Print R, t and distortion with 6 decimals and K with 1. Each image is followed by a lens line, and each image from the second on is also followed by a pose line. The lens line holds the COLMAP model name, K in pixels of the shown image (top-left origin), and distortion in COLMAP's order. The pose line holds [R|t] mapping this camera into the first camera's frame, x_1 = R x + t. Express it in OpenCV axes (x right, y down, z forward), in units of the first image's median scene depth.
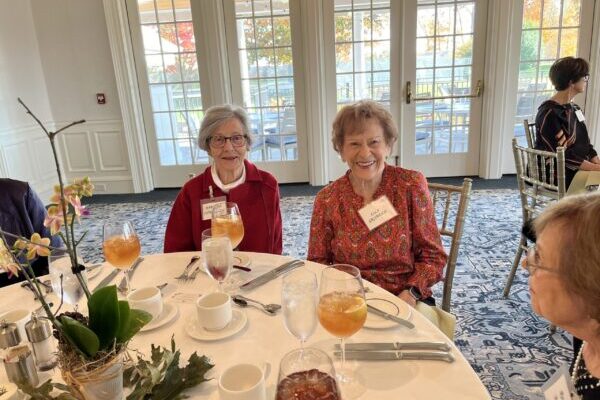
lens RADIAL K [[470.4, 0, 299.8], [0, 470.4, 199.6], [0, 0, 1]] dist [0.008533, -0.018144]
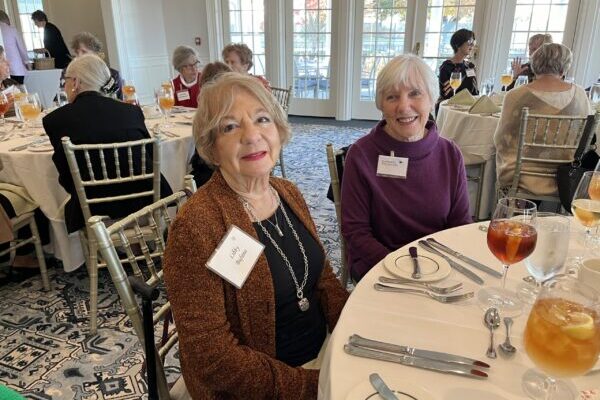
lens RADIAL K [[470.4, 0, 300.4], [0, 470.4, 200.1], [0, 0, 1]] dist [0.008533, -0.018144]
pose [[0.944872, 0.159318, -0.286068, 0.588883], [-0.134041, 0.985290, 0.106000, 0.110632], [0.298748, -0.061811, 0.952328, -0.489098]]
